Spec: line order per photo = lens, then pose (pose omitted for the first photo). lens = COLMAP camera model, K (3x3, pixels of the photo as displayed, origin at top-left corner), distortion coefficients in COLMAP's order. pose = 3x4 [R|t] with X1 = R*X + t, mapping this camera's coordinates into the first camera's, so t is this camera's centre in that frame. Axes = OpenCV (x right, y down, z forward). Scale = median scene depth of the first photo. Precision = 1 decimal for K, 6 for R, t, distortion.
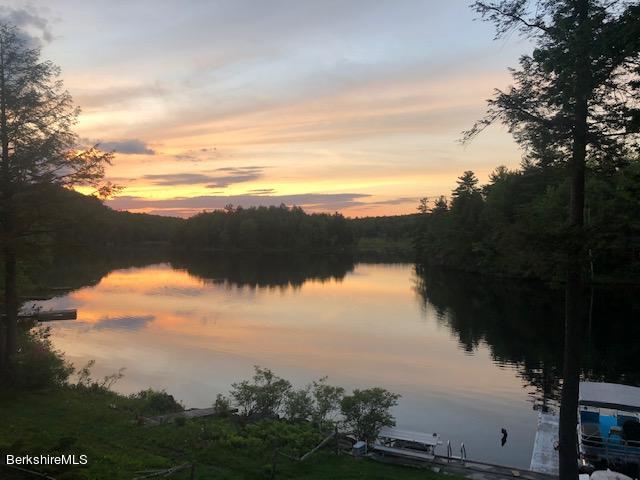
lens RADIAL K [[530.1, 0, 320.0], [0, 530.1, 240.0], [0, 0, 1]] dist [0.000384, 0.016616]
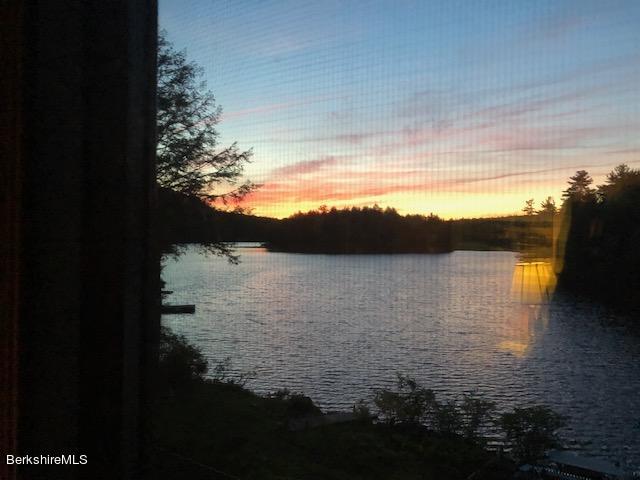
lens RADIAL K [[530.1, 0, 320.0], [0, 530.1, 240.0], [0, 0, 1]] dist [0.000384, 0.016616]
pose [[0.986626, 0.016349, -0.162180, -0.098838], [-0.016695, 0.999860, -0.000775, 0.001909], [0.162145, 0.003472, 0.986761, 0.032752]]
